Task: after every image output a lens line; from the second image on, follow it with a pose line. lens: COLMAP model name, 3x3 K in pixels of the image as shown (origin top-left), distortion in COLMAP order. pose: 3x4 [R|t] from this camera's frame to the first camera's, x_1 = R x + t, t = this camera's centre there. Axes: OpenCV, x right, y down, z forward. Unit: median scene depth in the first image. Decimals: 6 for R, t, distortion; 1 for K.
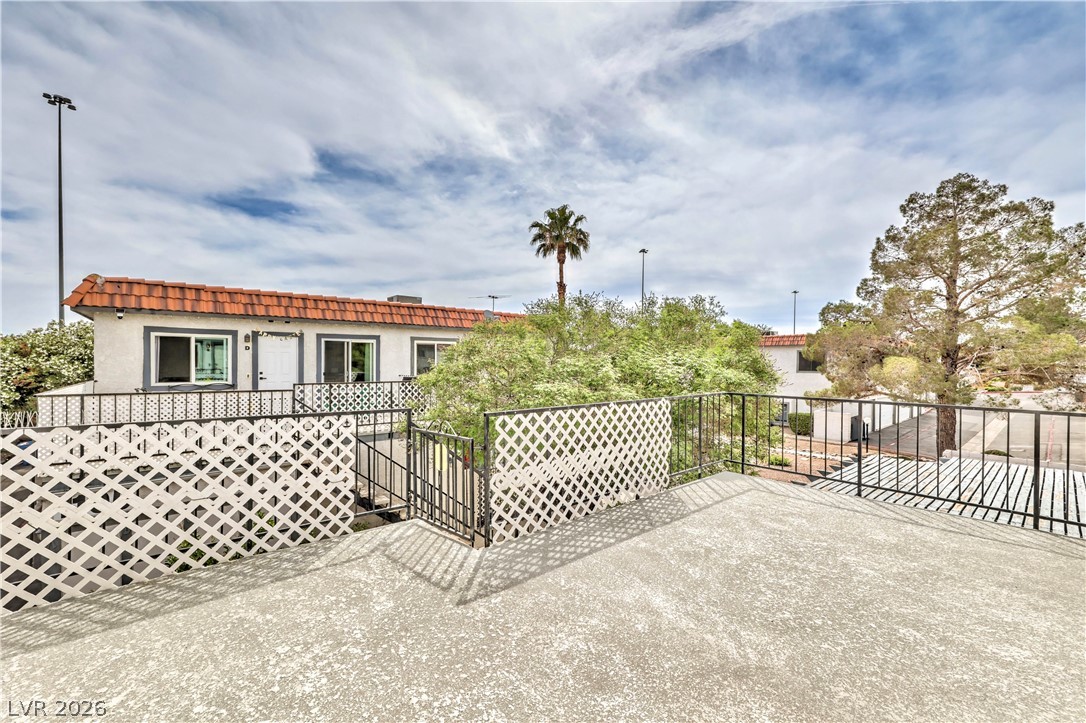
lens RADIAL K [[443.0, 0, 543.0], [0, 443.0, 361.5], [0, 0, 1]] dist [0.009359, 0.000444]
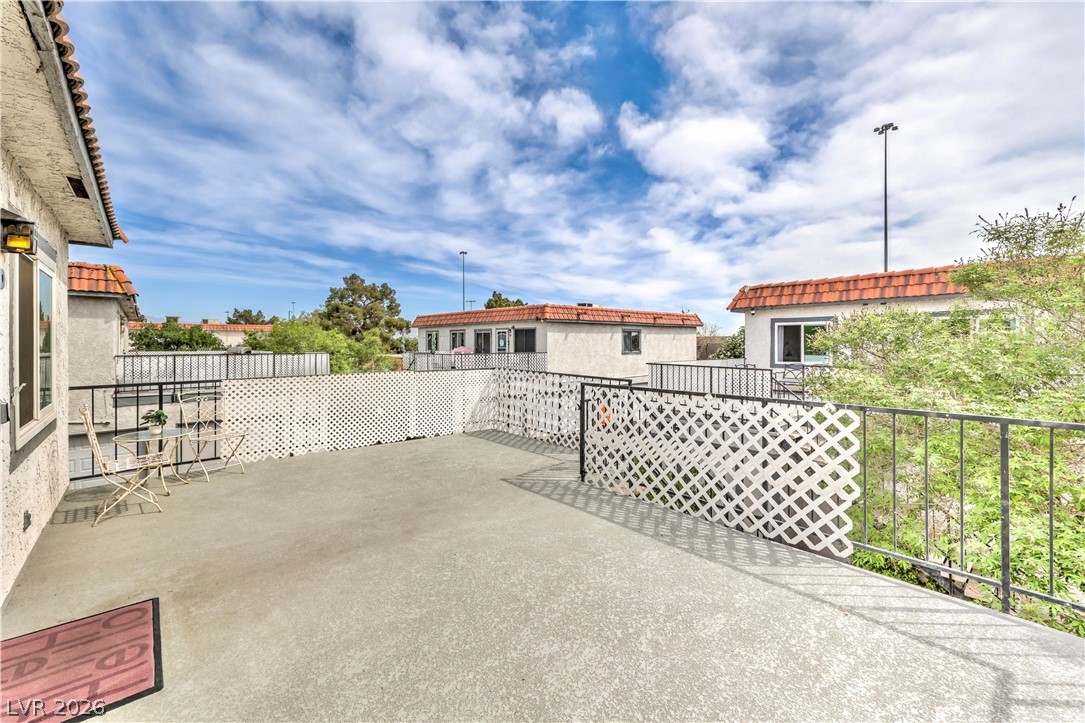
lens RADIAL K [[455.2, 0, 551.3], [0, 455.2, 345.7], [0, 0, 1]] dist [0.001138, 0.000203]
pose [[0.019708, -0.001976, -0.999804, 0.942729], [0.001718, 0.999997, -0.001943, 0.005483], [0.999804, -0.001680, 0.019711, 0.658856]]
